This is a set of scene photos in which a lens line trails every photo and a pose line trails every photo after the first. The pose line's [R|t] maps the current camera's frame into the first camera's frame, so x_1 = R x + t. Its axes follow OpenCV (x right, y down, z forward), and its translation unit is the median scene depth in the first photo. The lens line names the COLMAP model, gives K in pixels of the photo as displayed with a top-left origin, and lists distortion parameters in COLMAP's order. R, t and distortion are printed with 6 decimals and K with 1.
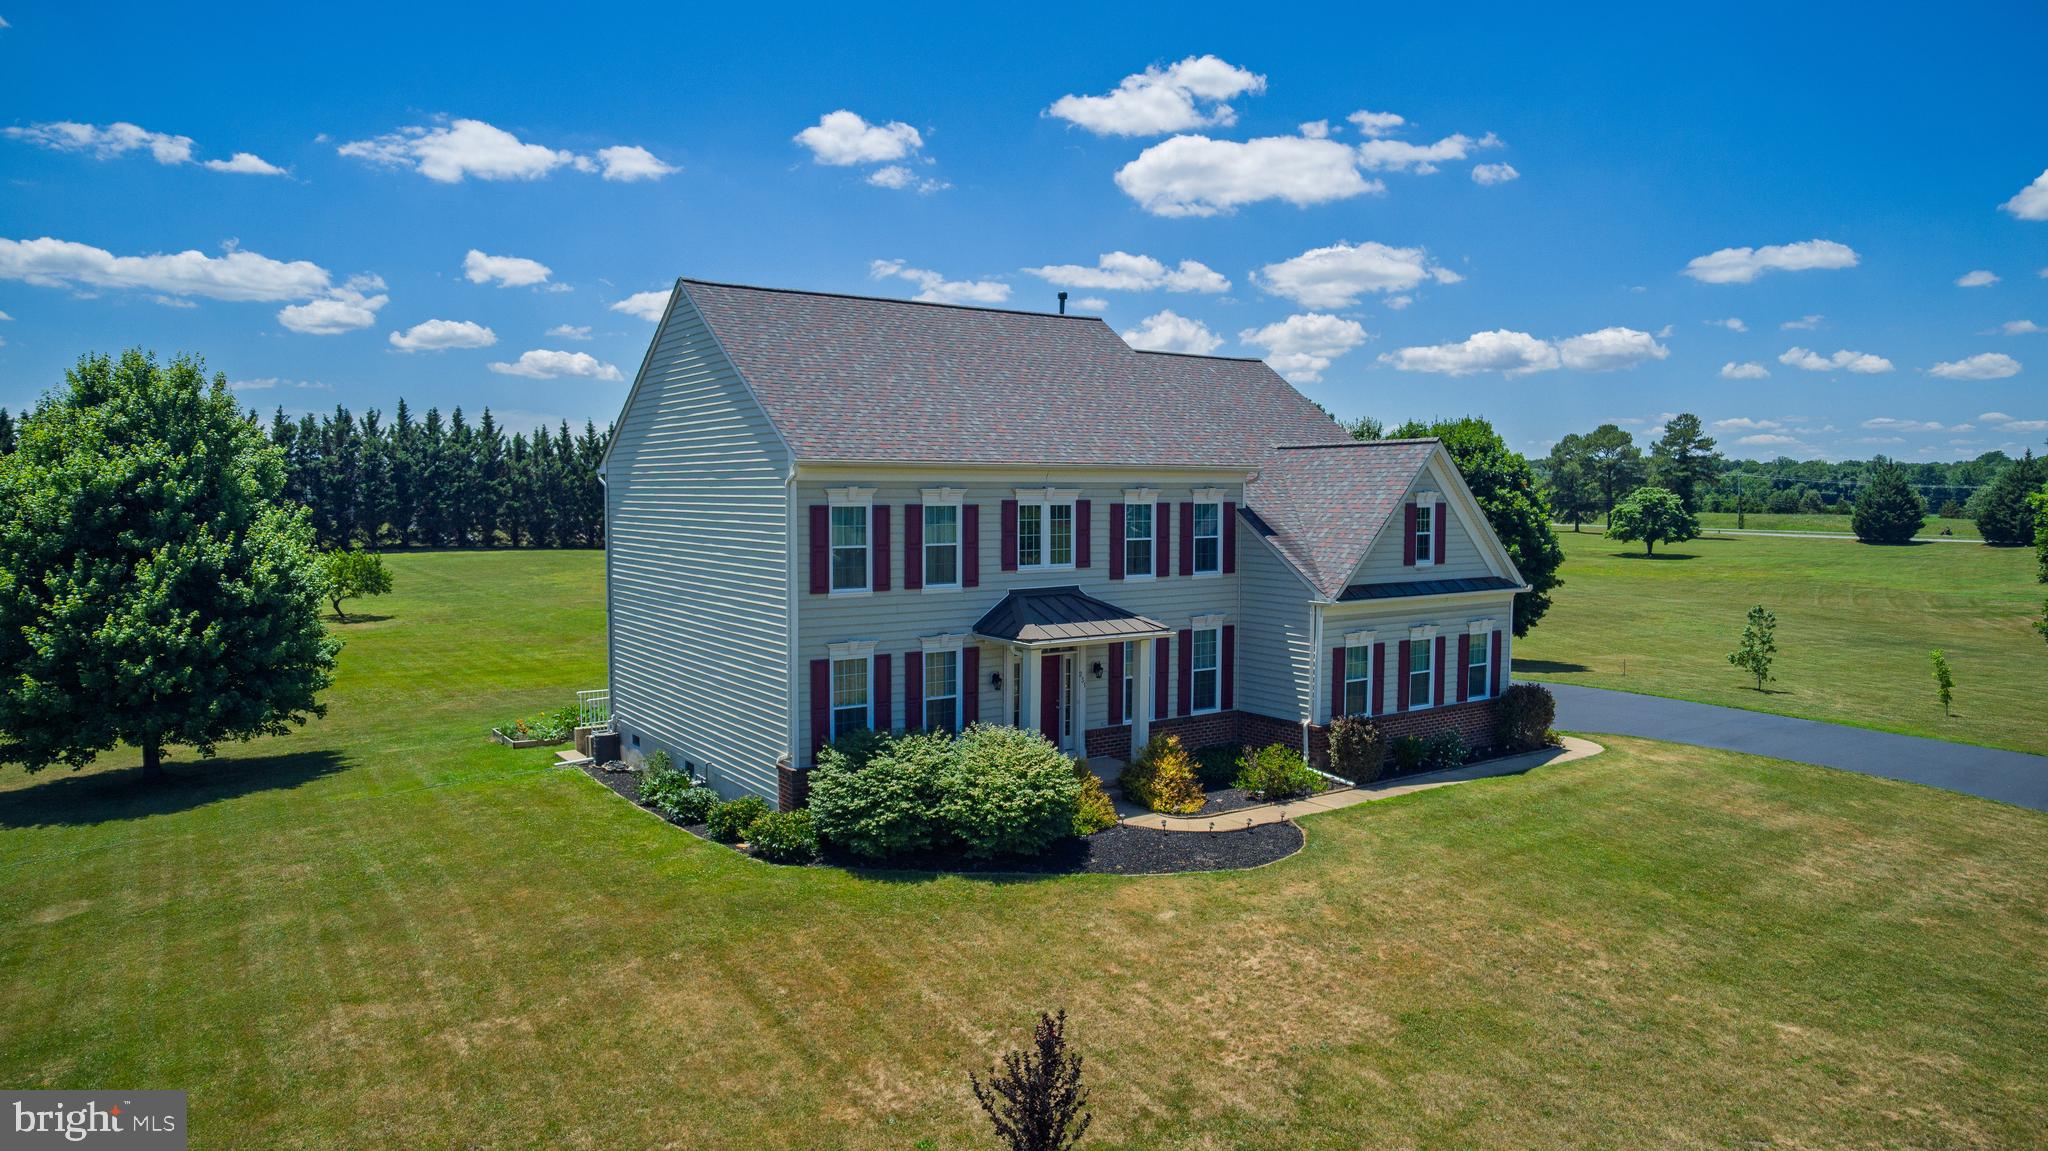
lens RADIAL K [[1304.2, 0, 1040.7], [0, 1304.2, 566.1], [0, 0, 1]] dist [-0.113467, 0.036031]
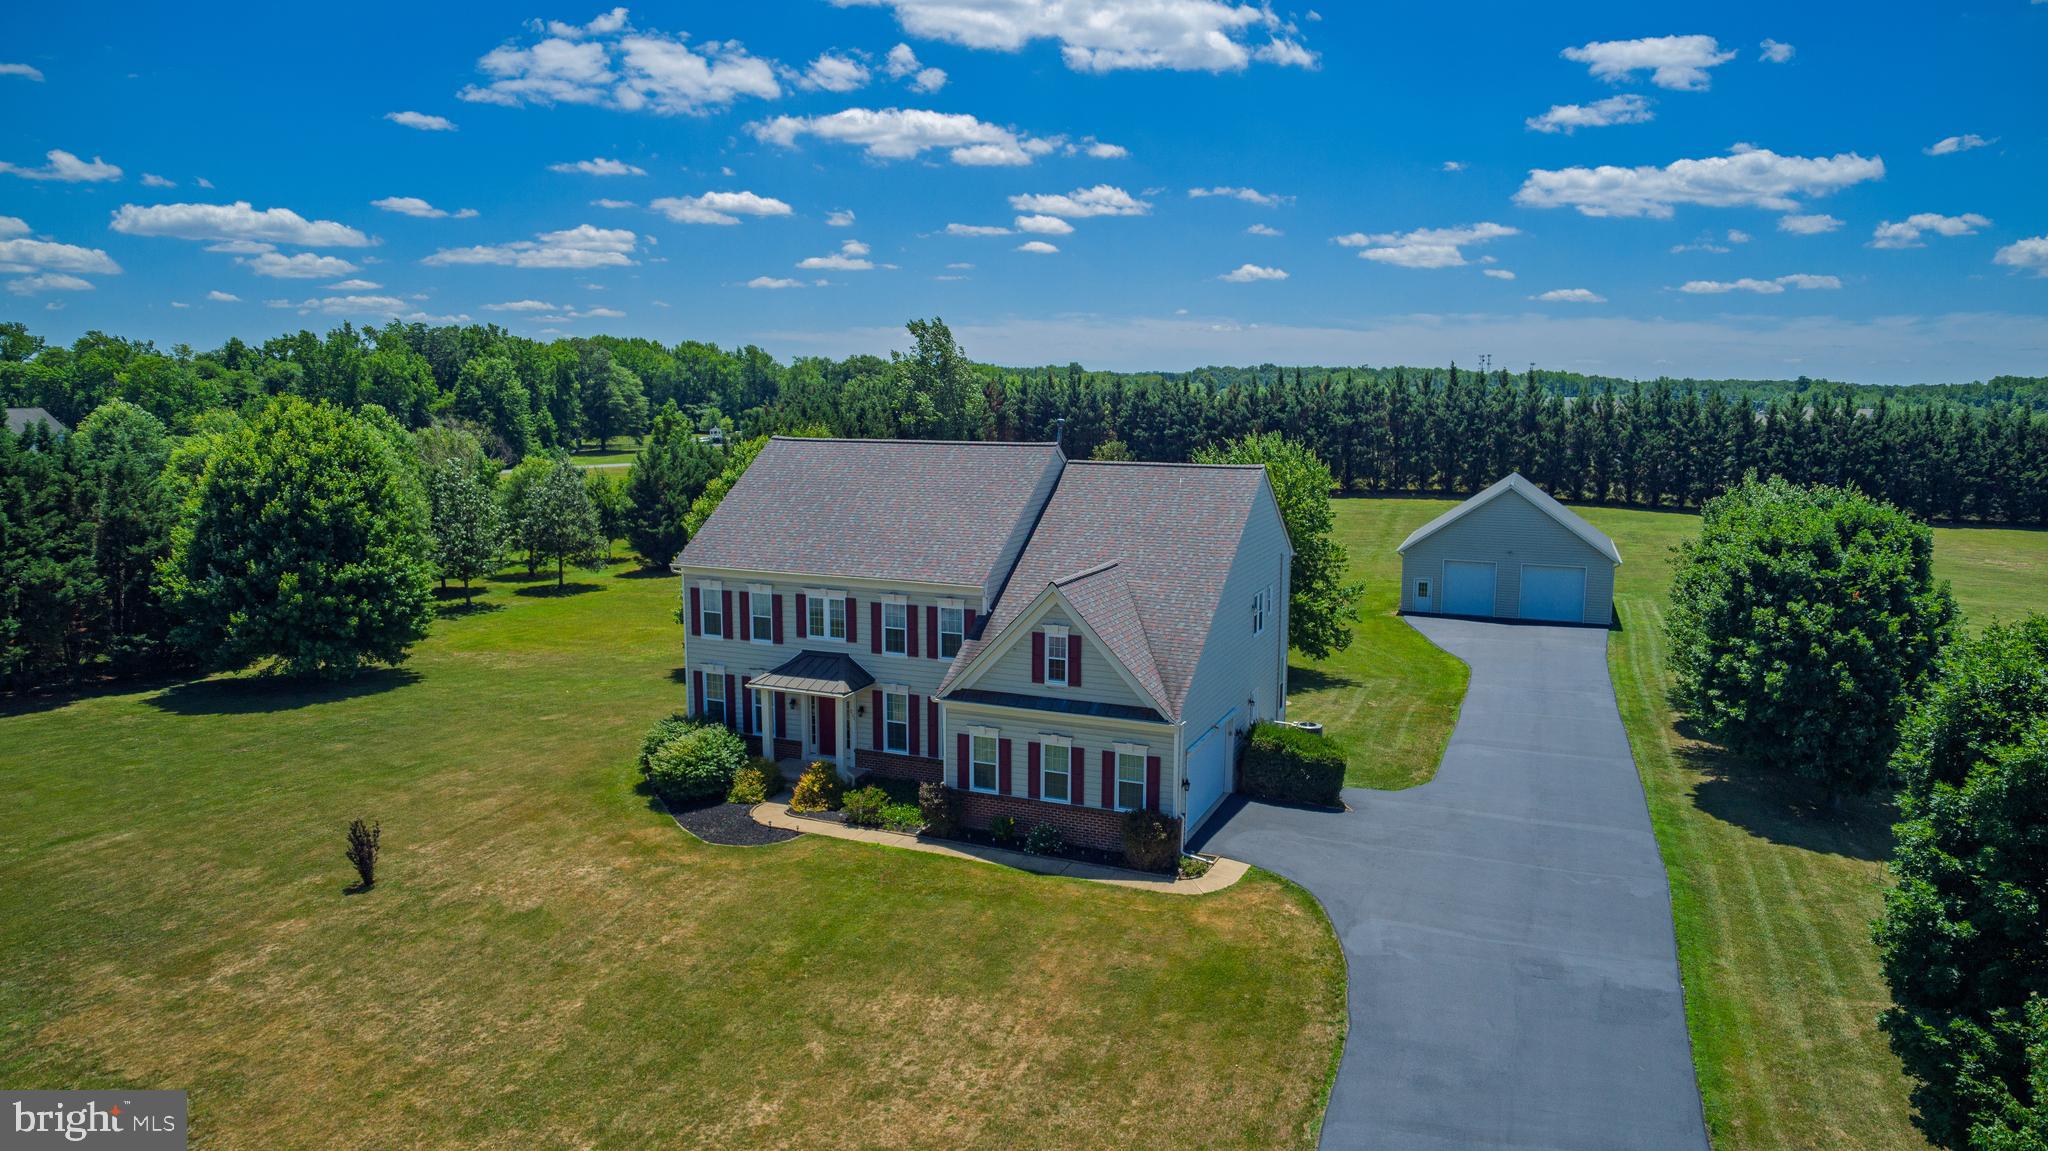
lens RADIAL K [[1304.2, 0, 1040.7], [0, 1304.2, 566.1], [0, 0, 1]] dist [-0.113467, 0.036031]
pose [[0.528784, 0.117866, -0.840533, 1.294547], [-0.053912, 0.992975, 0.105326, -0.236870], [0.847043, -0.010380, 0.531423, 0.356175]]
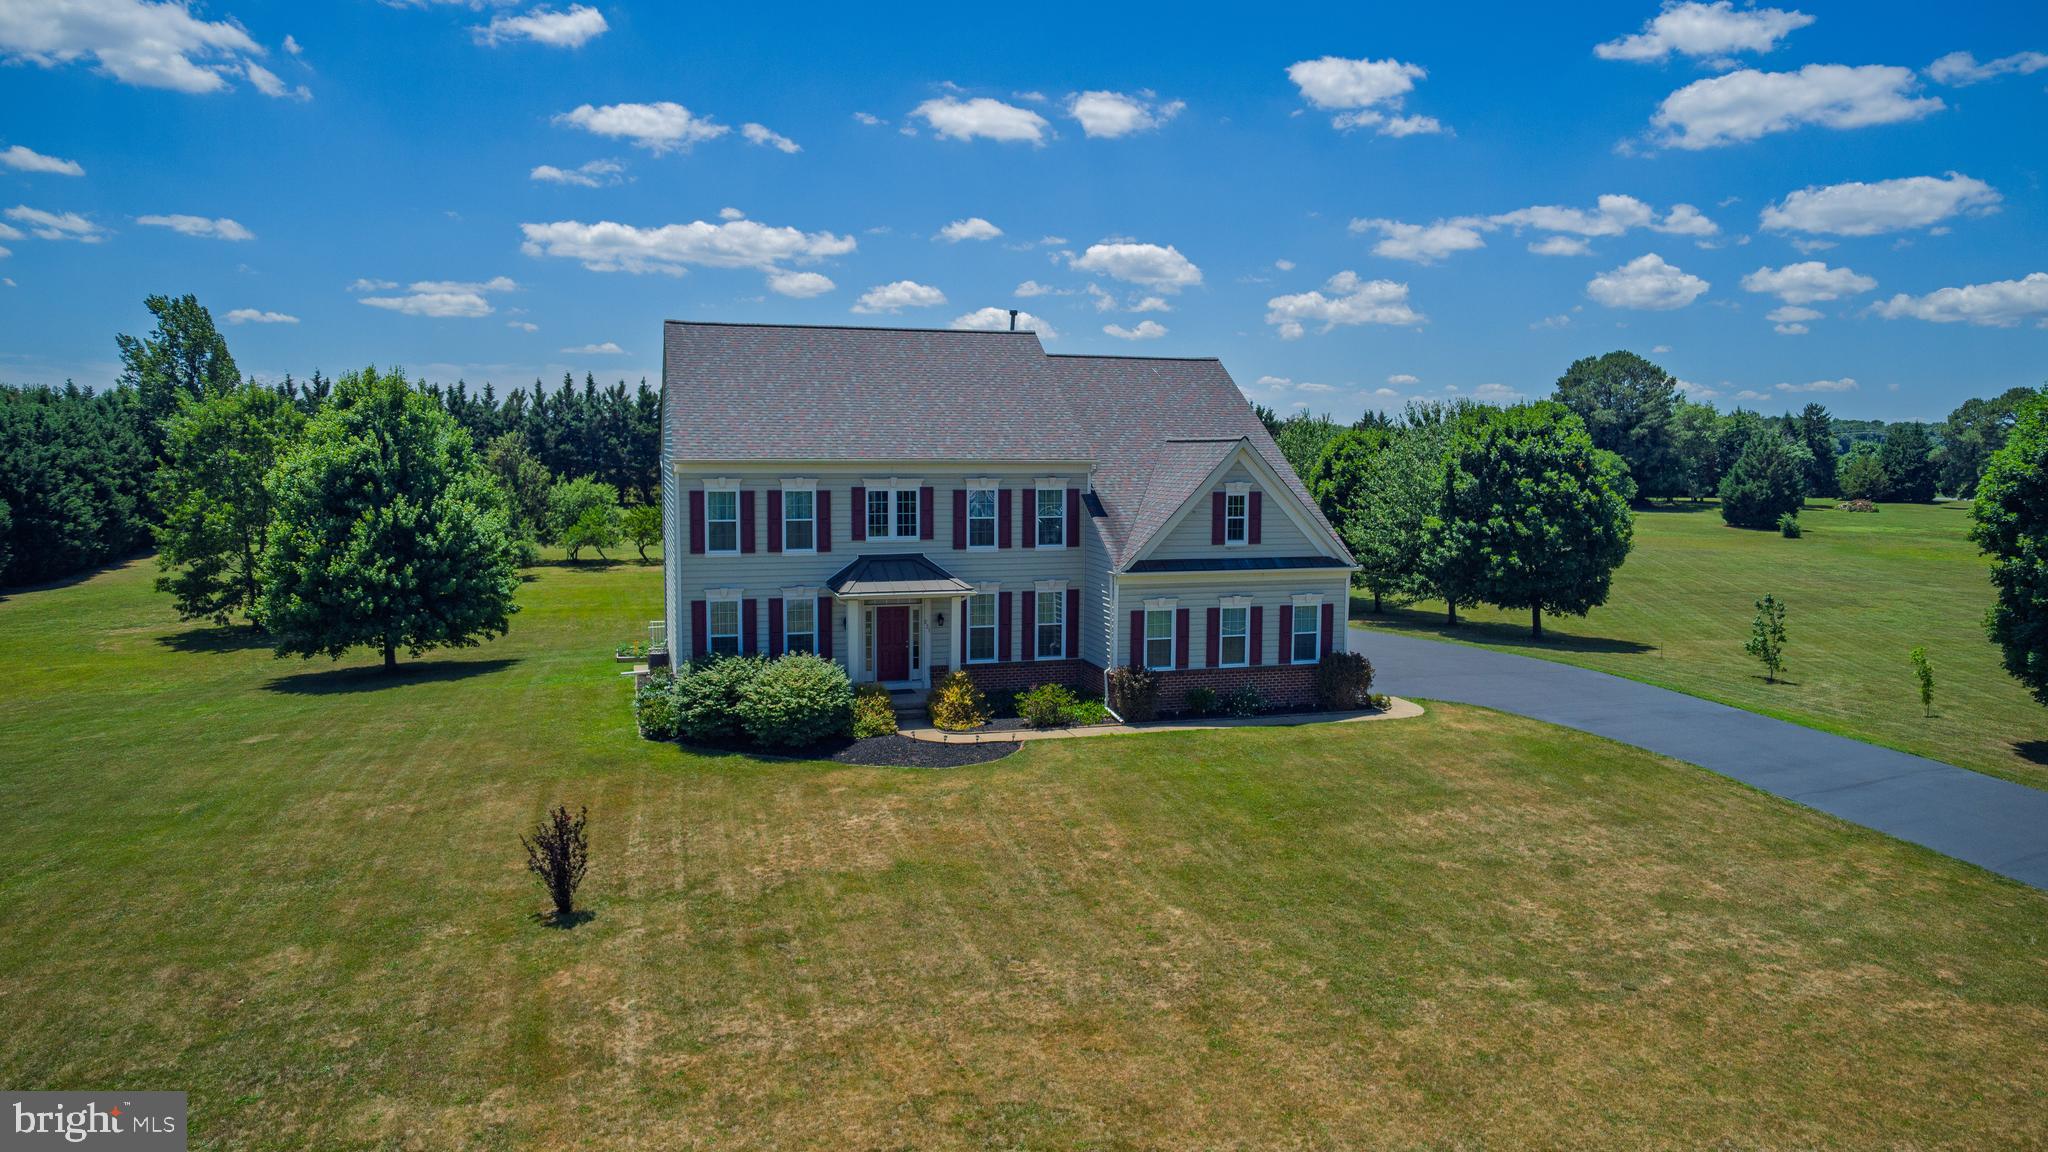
lens RADIAL K [[1320.0, 0, 1034.8], [0, 1320.0, 568.3], [0, 0, 1]] dist [-0.085606, -0.000253]
pose [[0.950999, 0.033064, -0.307422, 0.495524], [-0.022979, 0.999074, 0.036366, -0.018674], [0.308340, -0.027520, 0.950878, -0.194823]]
